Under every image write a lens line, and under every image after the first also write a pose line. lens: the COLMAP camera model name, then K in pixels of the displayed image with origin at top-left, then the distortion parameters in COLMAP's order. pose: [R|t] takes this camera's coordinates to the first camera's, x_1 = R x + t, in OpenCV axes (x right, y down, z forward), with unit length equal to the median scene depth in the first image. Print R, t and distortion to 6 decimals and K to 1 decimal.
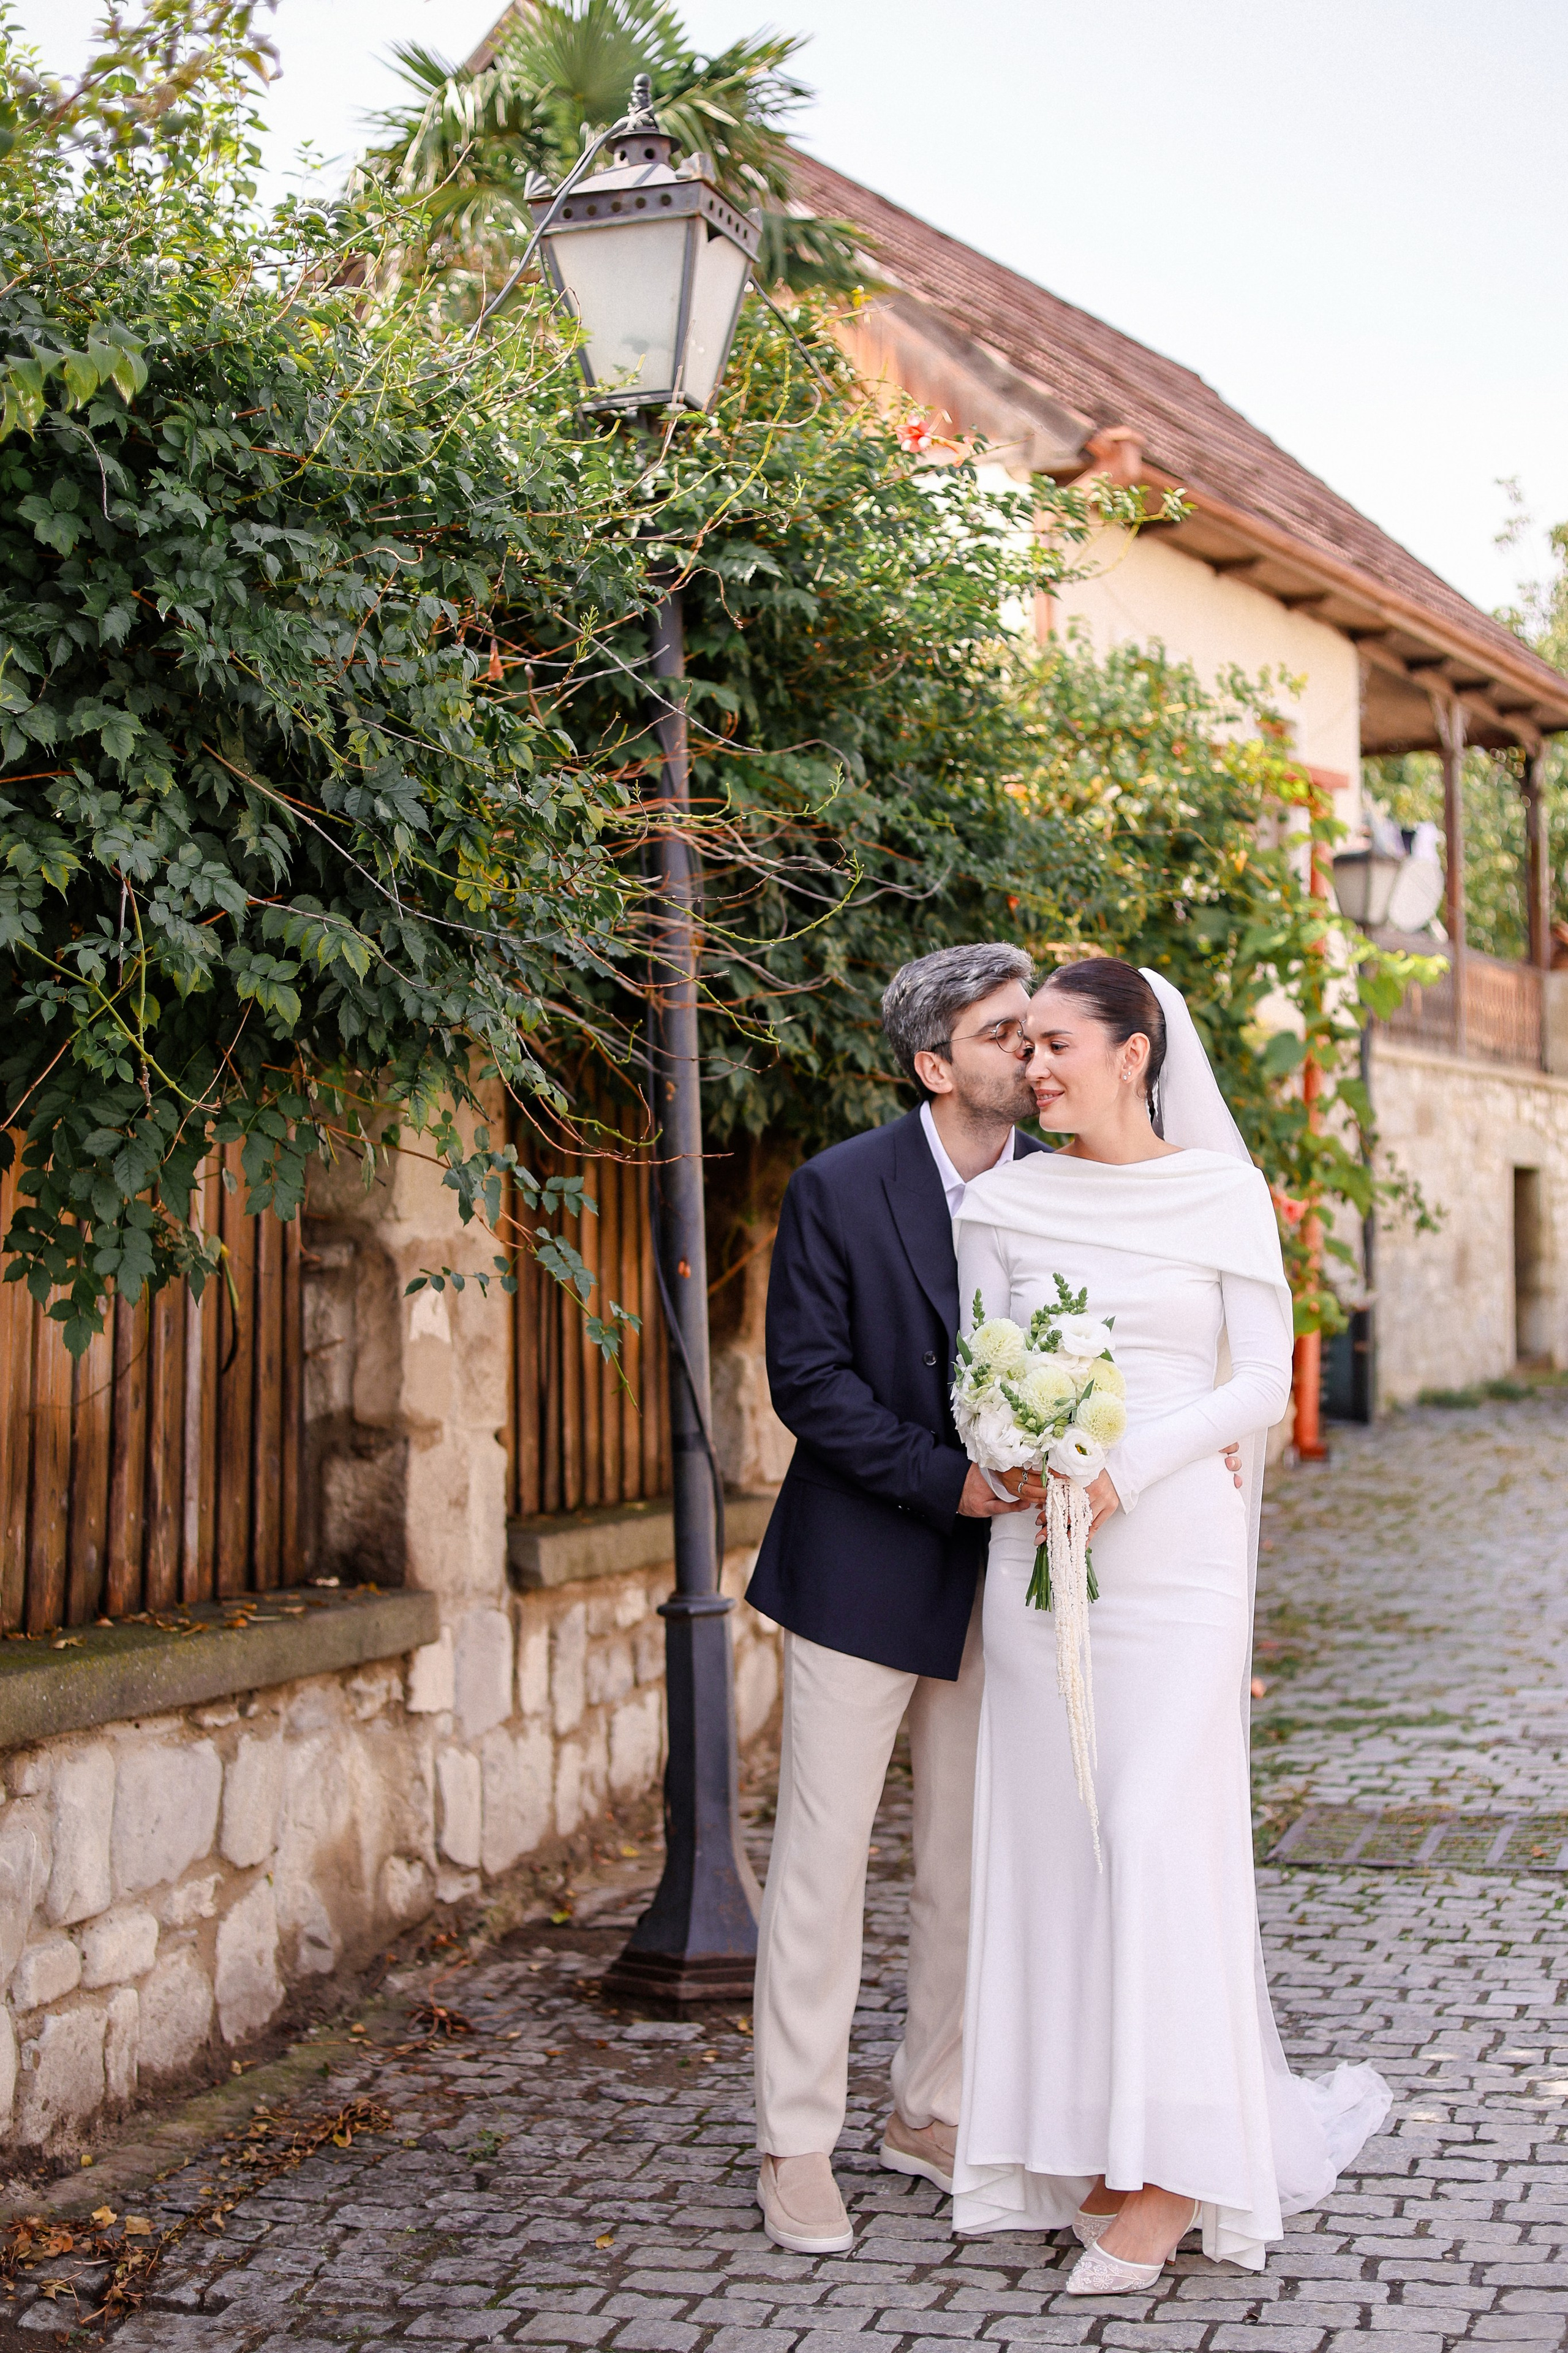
lens RADIAL K [[3473.5, 0, 858.5], [0, 3473.5, 1123.9], [0, 0, 1]] dist [-0.094471, -0.081170]
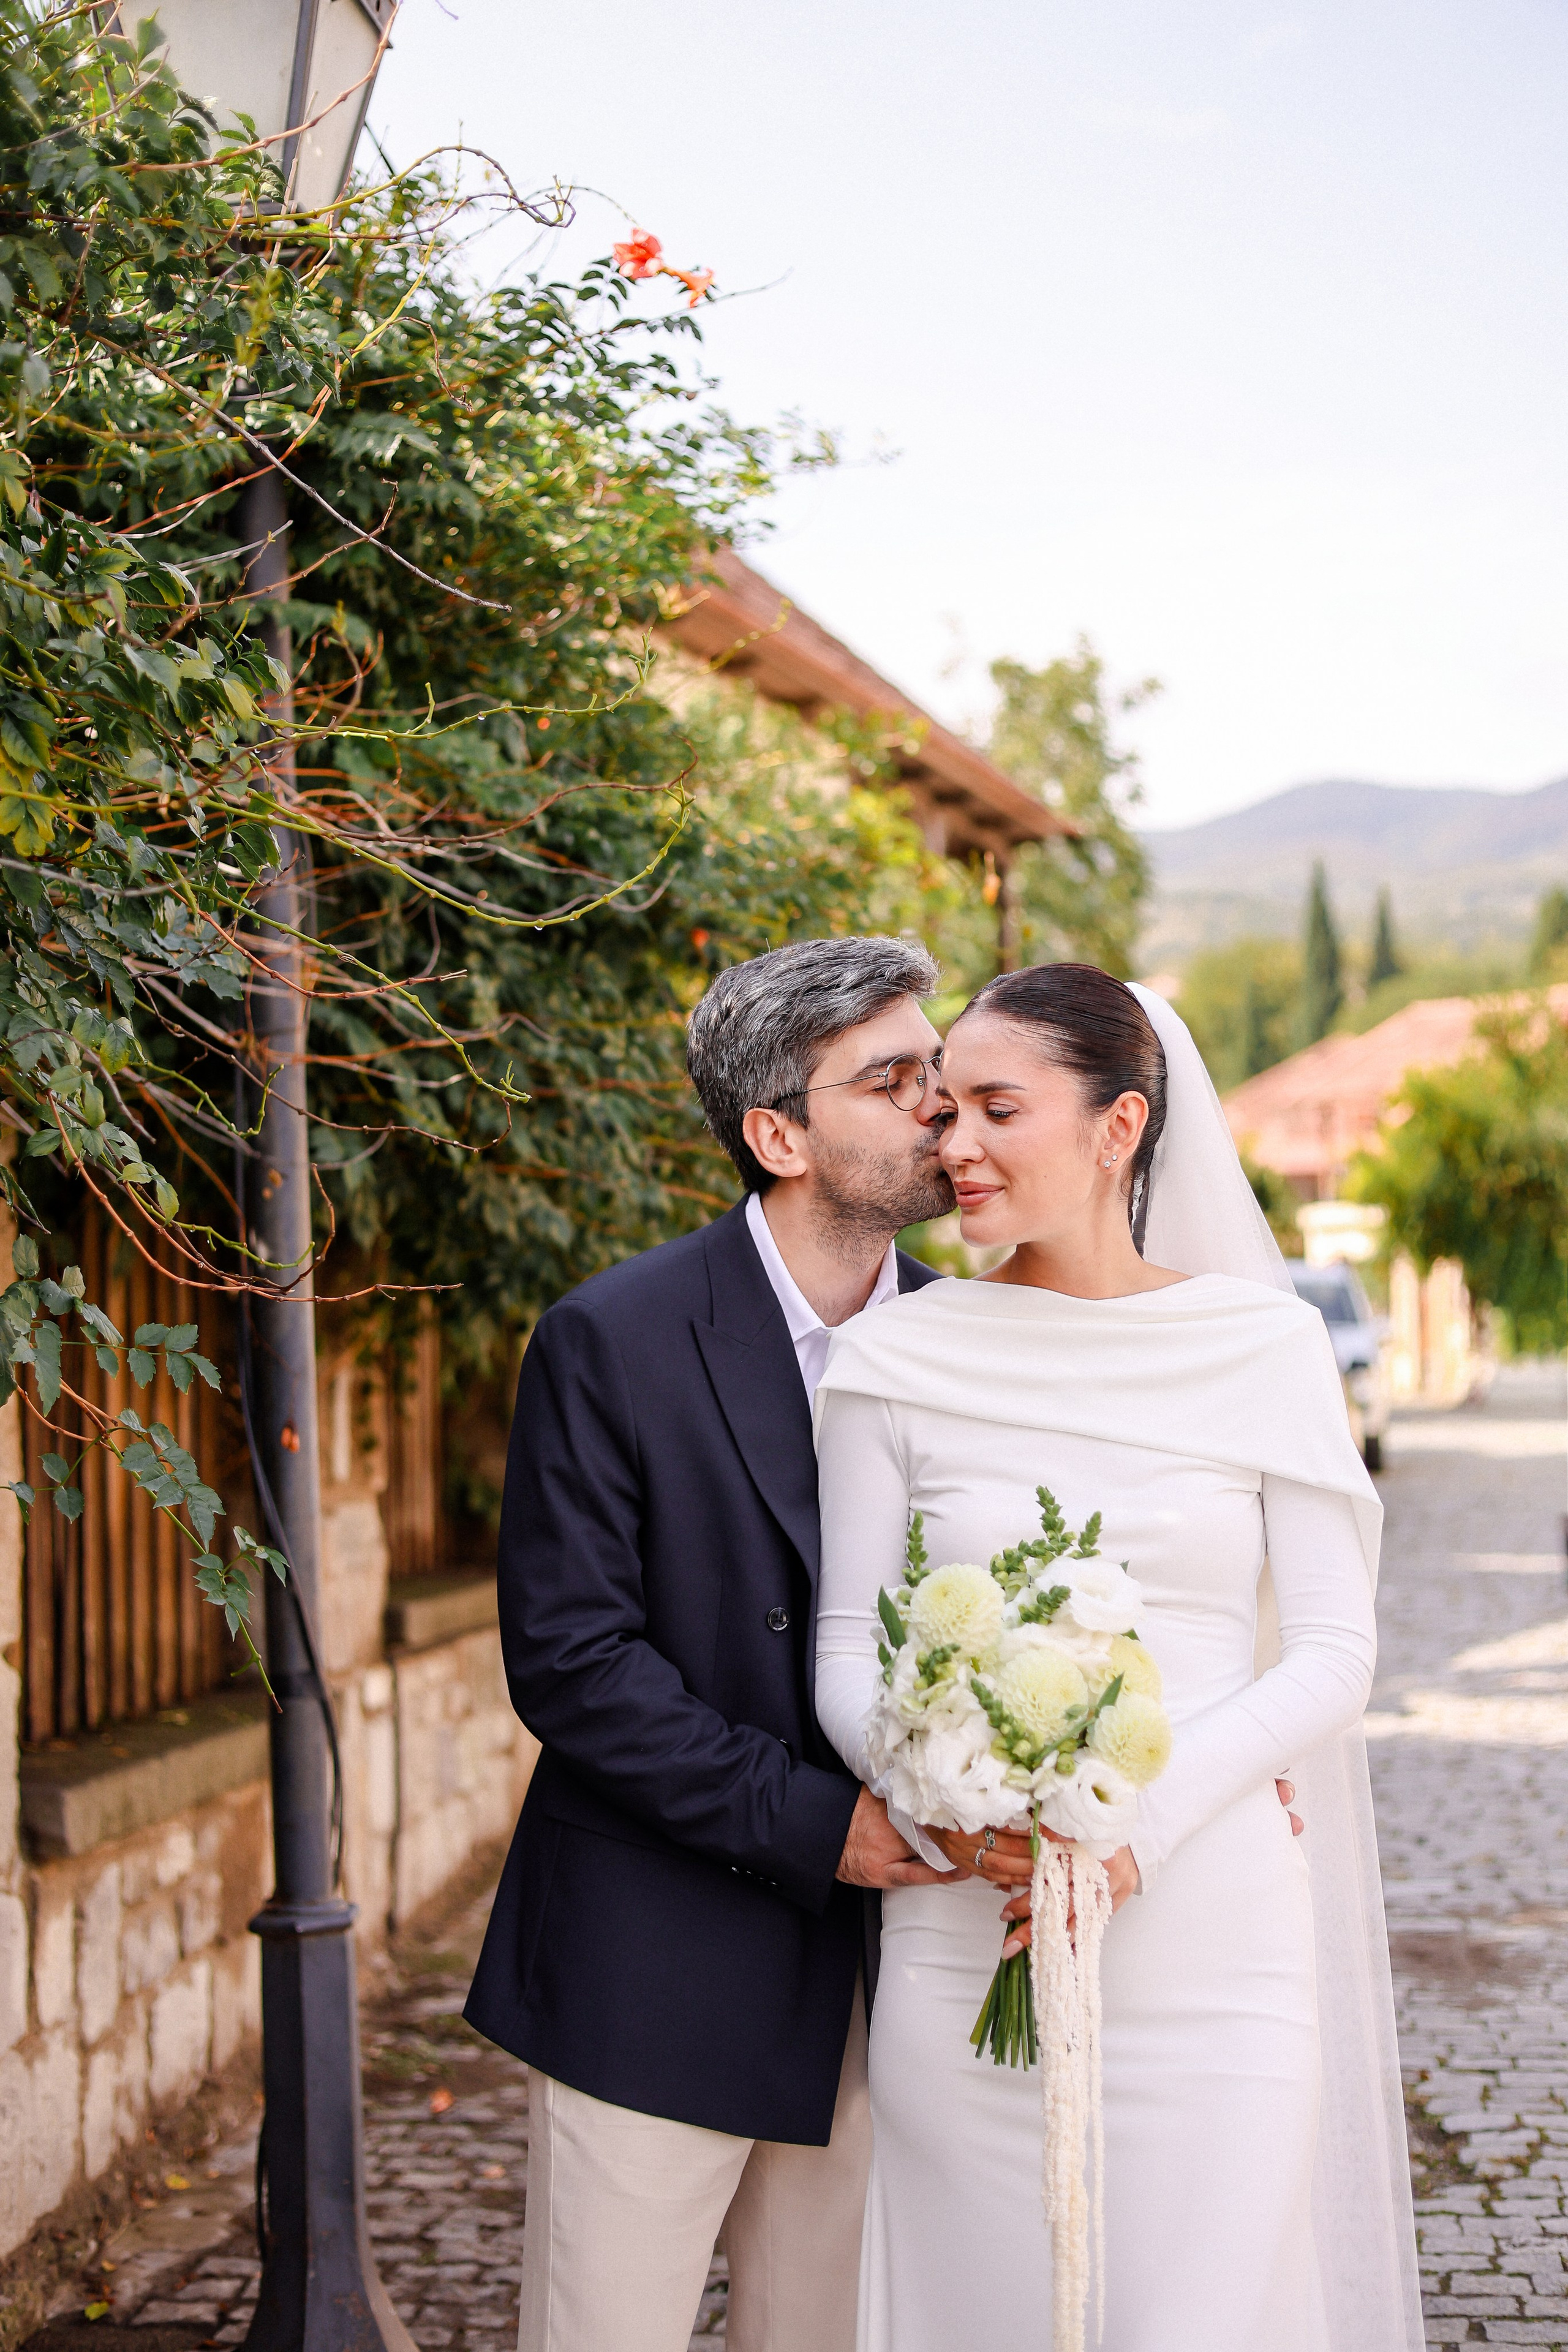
lens RADIAL K [[3472.3, 0, 858.4], [0, 3472.3, 1123.4], [0, 0, 1]] dist [-0.094471, -0.081170]
pose [[0.988912, 0.004911, 0.148422, -0.040308], [-0.000137, 0.999483, -0.032159, 0.000913], [-0.148504, 0.031782, 0.988401, 0.290153]]
